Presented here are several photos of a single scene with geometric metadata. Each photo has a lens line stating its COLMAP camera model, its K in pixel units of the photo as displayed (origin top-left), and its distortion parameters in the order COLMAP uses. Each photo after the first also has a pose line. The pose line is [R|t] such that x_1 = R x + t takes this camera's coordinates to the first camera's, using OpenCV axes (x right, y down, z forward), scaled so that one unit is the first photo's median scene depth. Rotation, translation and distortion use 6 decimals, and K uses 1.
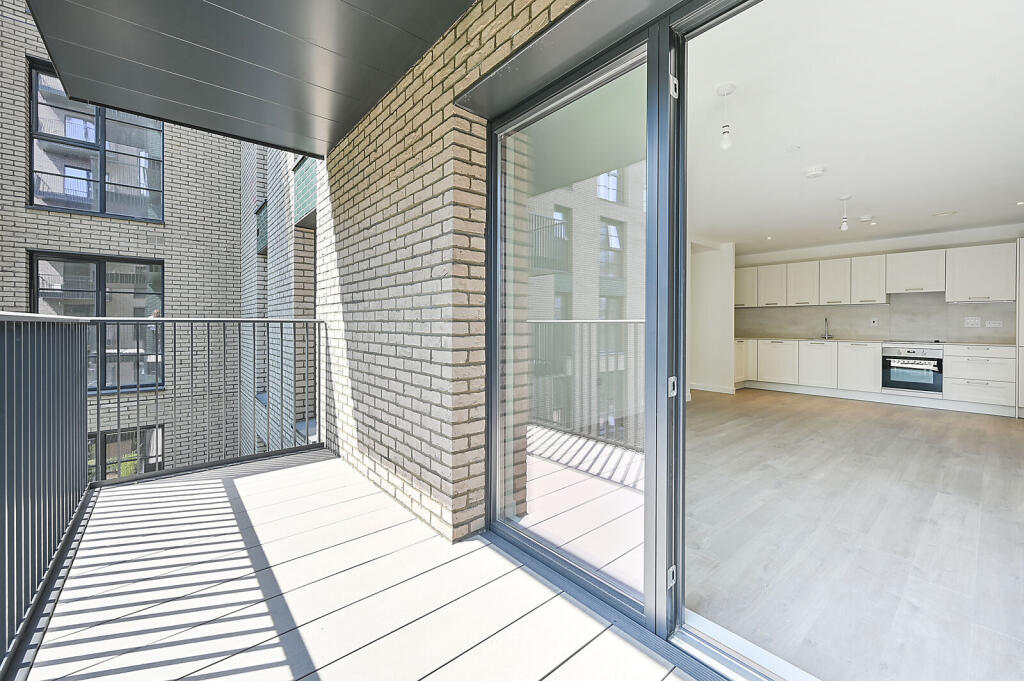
lens RADIAL K [[411.3, 0, 506.1], [0, 411.3, 327.5], [0, 0, 1]] dist [0.001640, 0.000474]
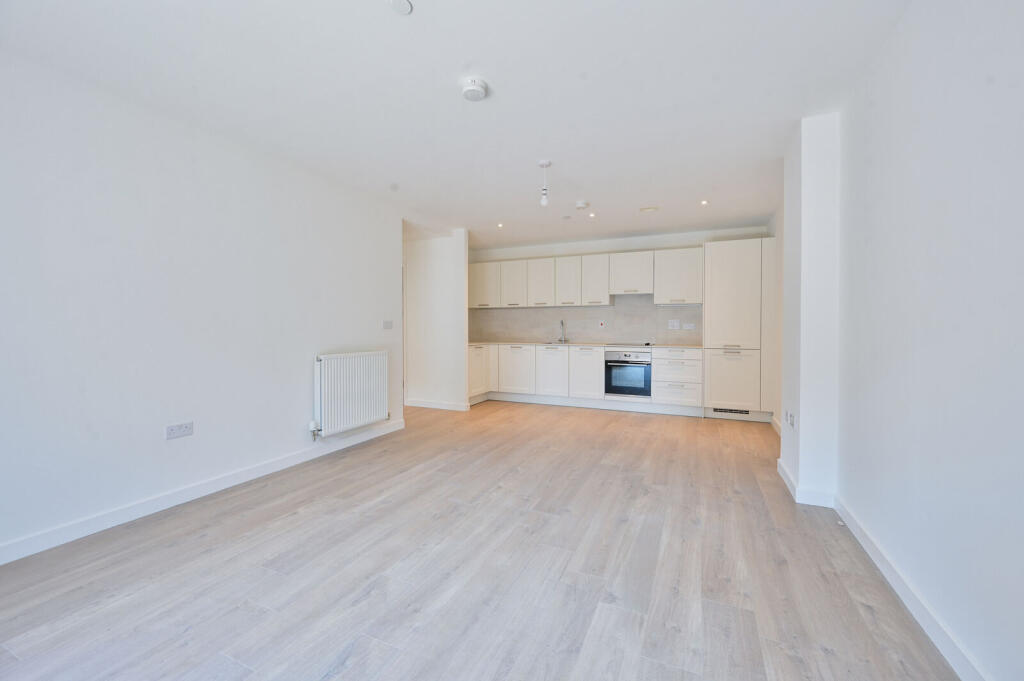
lens RADIAL K [[411.3, 0, 512.6], [0, 411.3, 334.6], [0, 0, 1]] dist [0.001640, 0.000474]
pose [[0.903337, -0.010185, 0.428811, 0.316271], [0.005828, 0.999917, 0.011471, -0.002250], [-0.428893, -0.007863, 0.903321, 0.237961]]
